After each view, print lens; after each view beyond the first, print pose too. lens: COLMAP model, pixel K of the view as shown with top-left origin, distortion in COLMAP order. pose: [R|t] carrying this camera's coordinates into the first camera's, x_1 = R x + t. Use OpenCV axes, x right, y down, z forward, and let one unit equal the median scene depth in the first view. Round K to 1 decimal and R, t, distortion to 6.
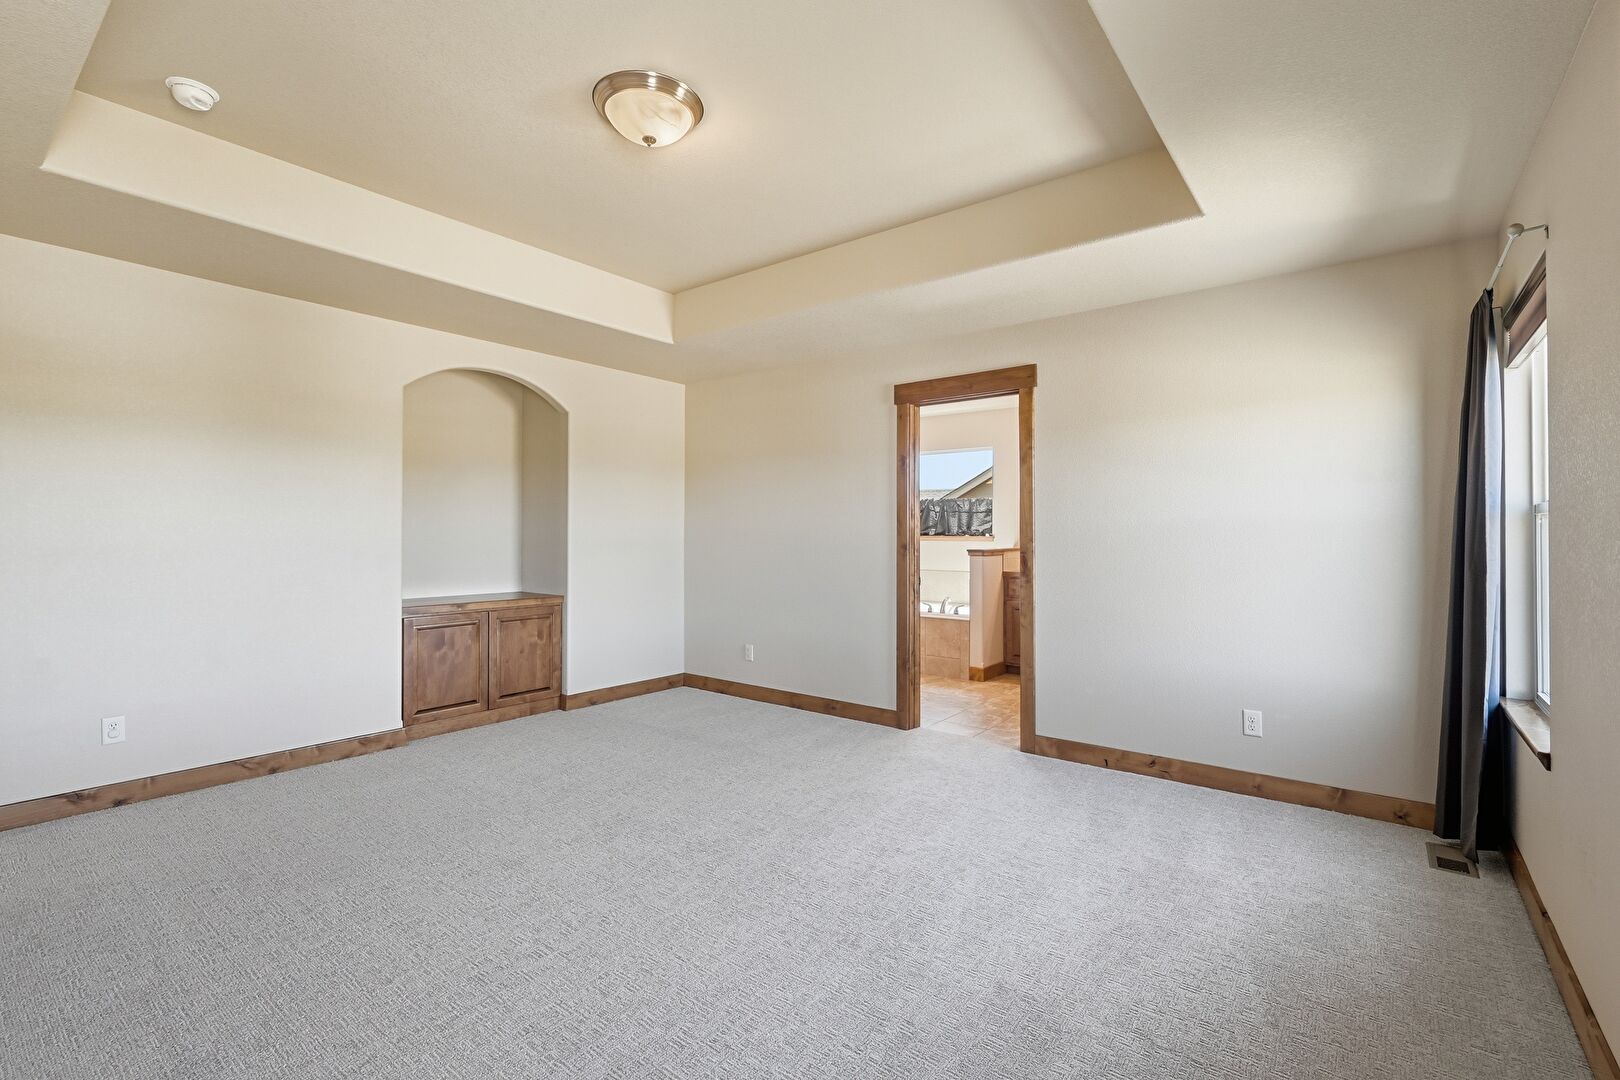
lens RADIAL K [[719.0, 0, 817.9], [0, 719.0, 532.7], [0, 0, 1]] dist [-0.005322, -0.000140]
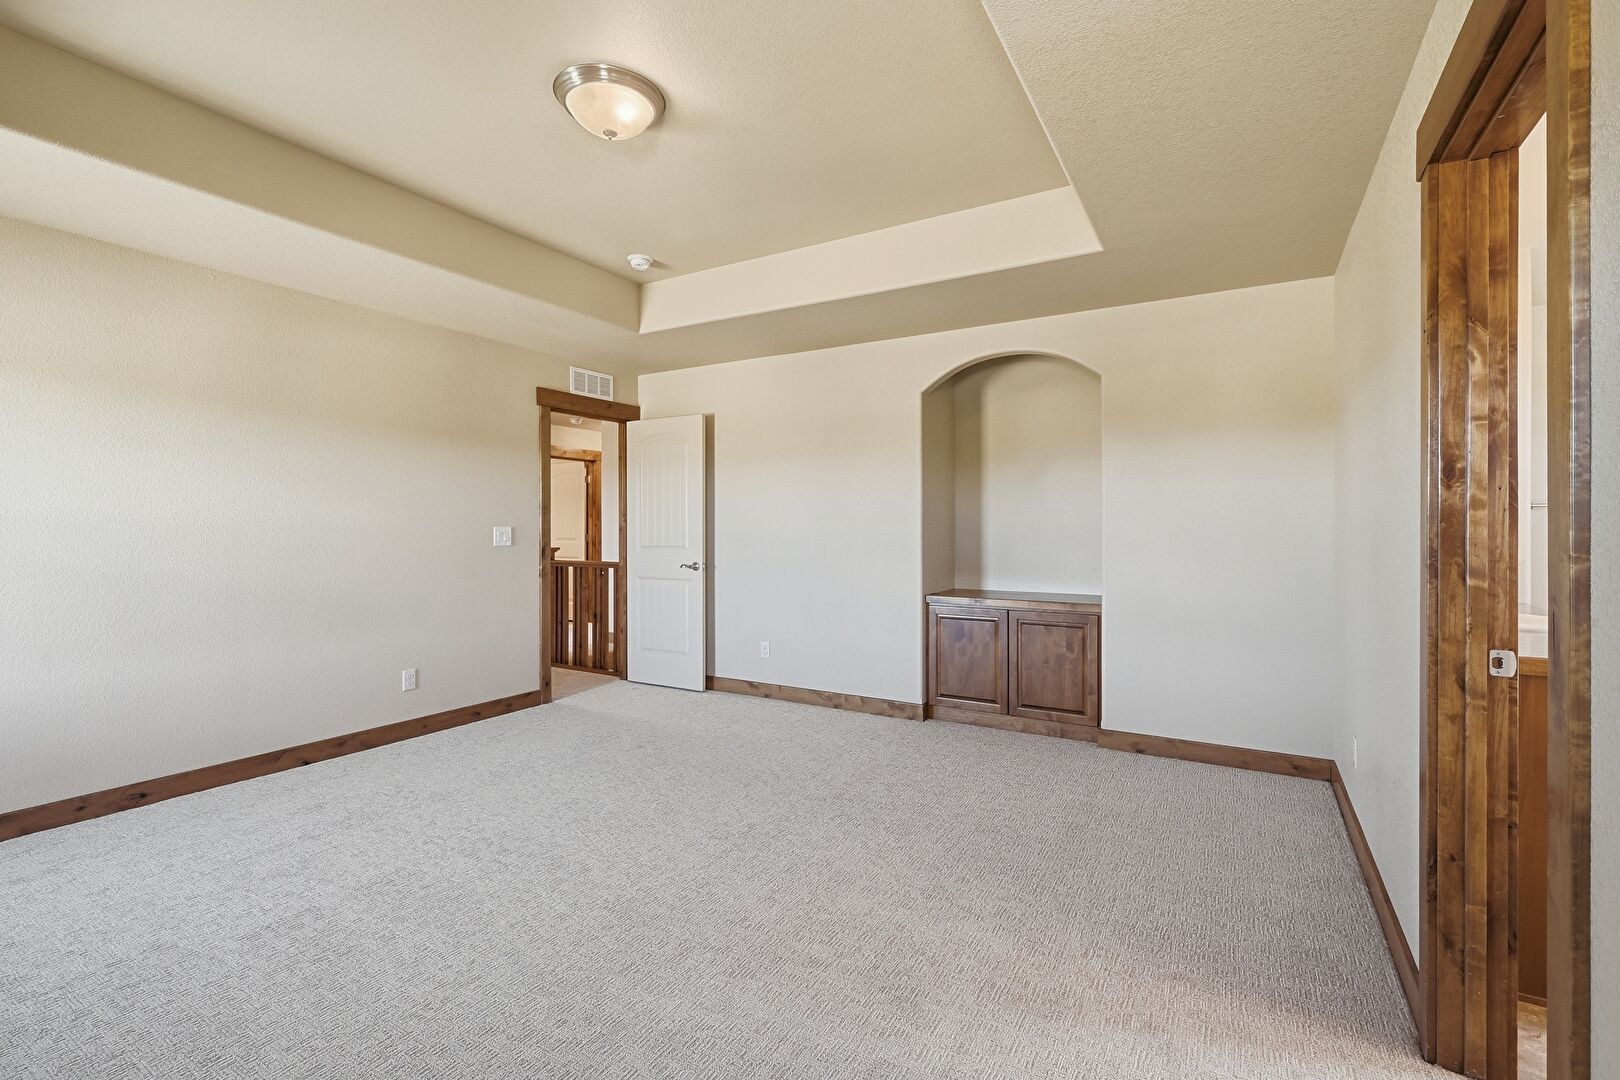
lens RADIAL K [[719.0, 0, 810.1], [0, 719.0, 531.7], [0, 0, 1]] dist [-0.005322, -0.000140]
pose [[0.131219, -0.000141, -0.991353, 0.448657], [-0.003457, 0.999994, -0.000600, 0.007813], [0.991347, 0.003505, 0.131218, 0.624509]]
